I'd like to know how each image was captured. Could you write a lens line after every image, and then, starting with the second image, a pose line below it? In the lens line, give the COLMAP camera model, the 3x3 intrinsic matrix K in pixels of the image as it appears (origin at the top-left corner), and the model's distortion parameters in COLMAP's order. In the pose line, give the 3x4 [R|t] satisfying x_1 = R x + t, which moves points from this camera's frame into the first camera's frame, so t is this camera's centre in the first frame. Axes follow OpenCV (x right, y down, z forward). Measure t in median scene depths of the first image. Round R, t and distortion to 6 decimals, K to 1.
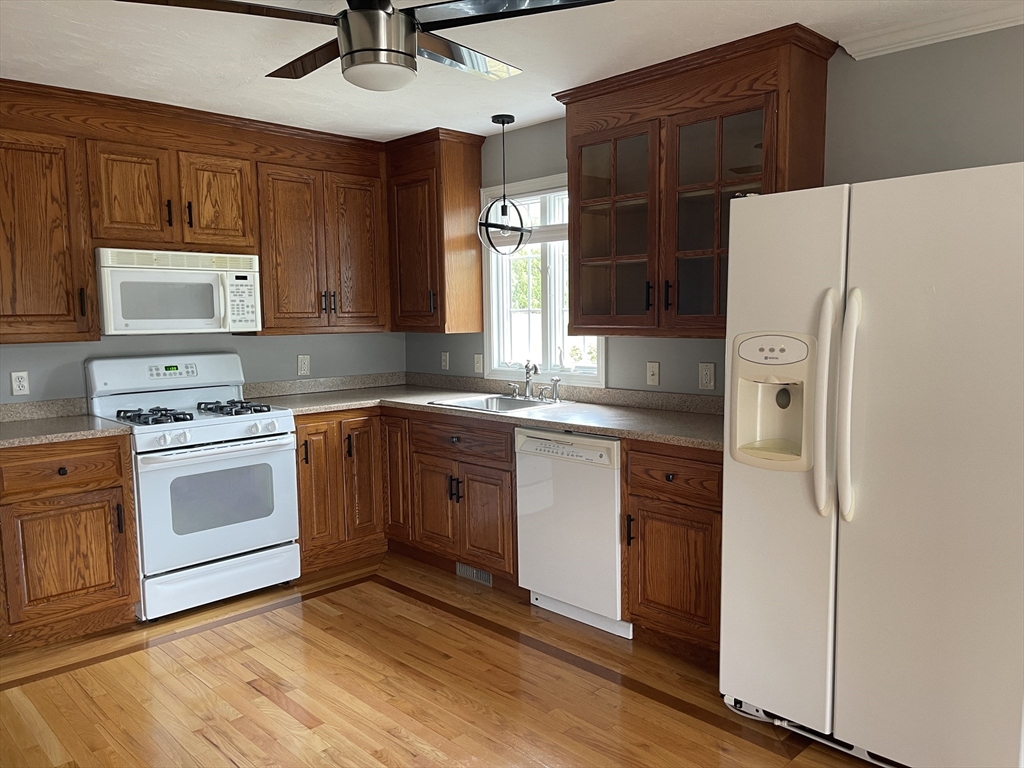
lens RADIAL K [[774.8, 0, 512.8], [0, 774.8, 387.3], [0, 0, 1]] dist [0.060707, -0.050073]
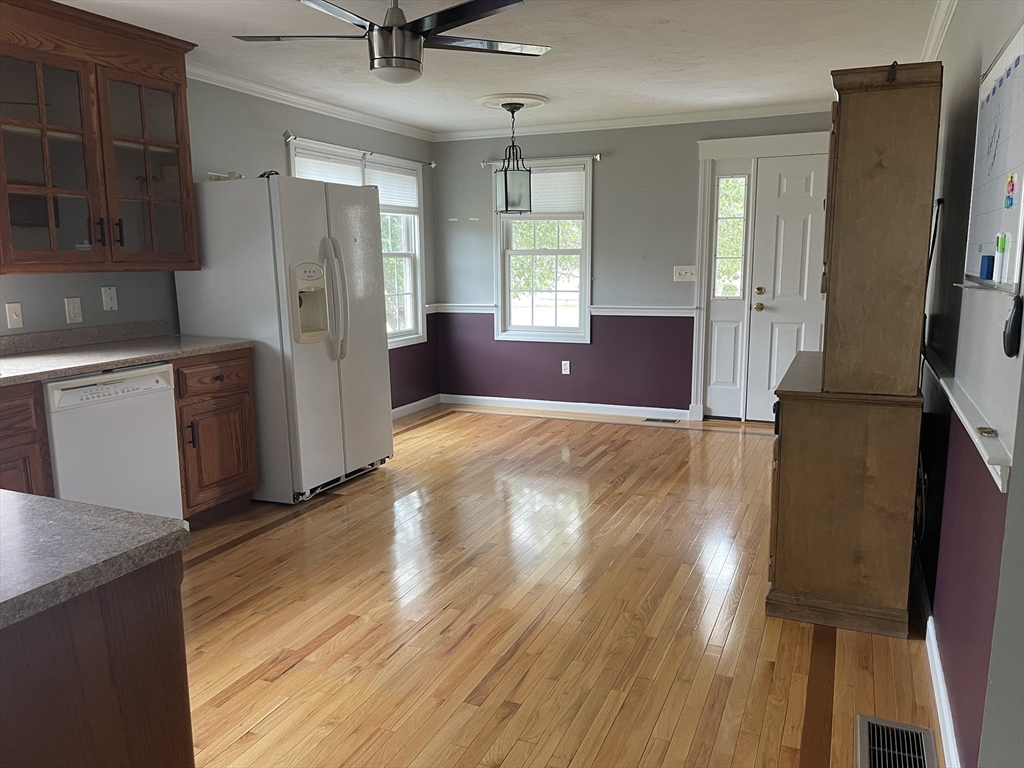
lens RADIAL K [[774.8, 0, 516.8], [0, 774.8, 387.4], [0, 0, 1]] dist [0.060707, -0.050073]
pose [[-0.377078, -0.142289, 0.915186, -1.022714], [0.104701, 0.975246, 0.194766, -0.060797], [-0.920244, 0.169263, -0.352846, 0.878755]]
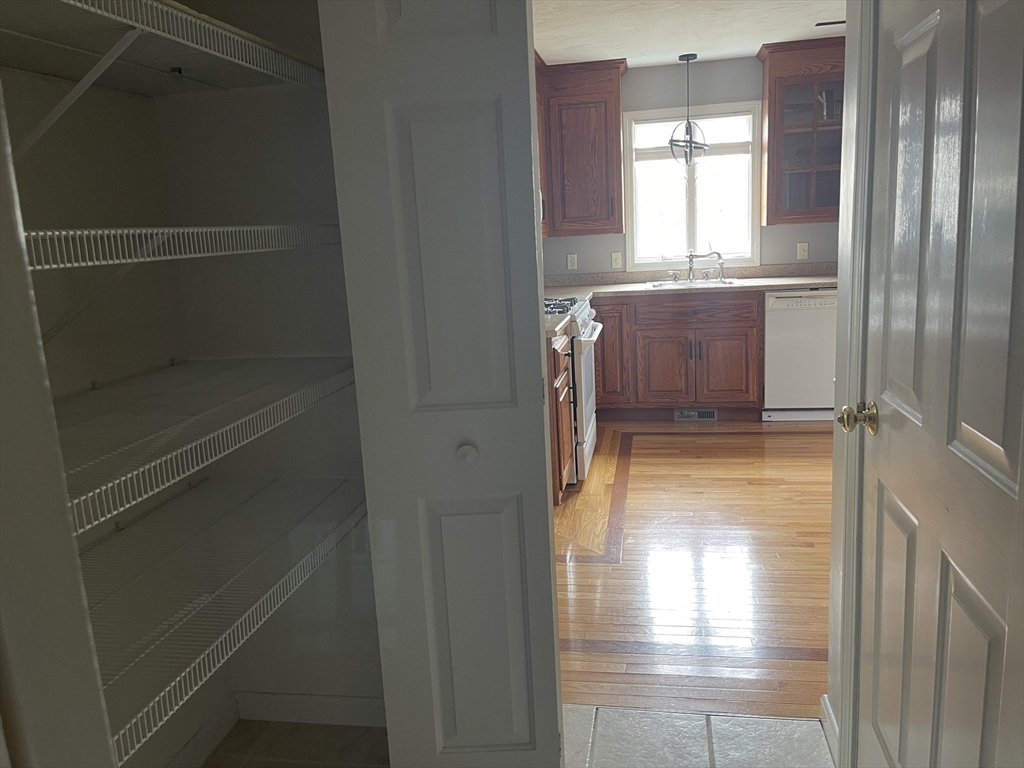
lens RADIAL K [[774.8, 0, 509.4], [0, 774.8, 384.4], [0, 0, 1]] dist [0.060707, -0.050073]
pose [[0.818696, -0.143721, 0.555950, -1.223236], [0.099879, 0.989055, 0.108603, 0.017741], [-0.565474, -0.033385, 0.824090, 0.118681]]
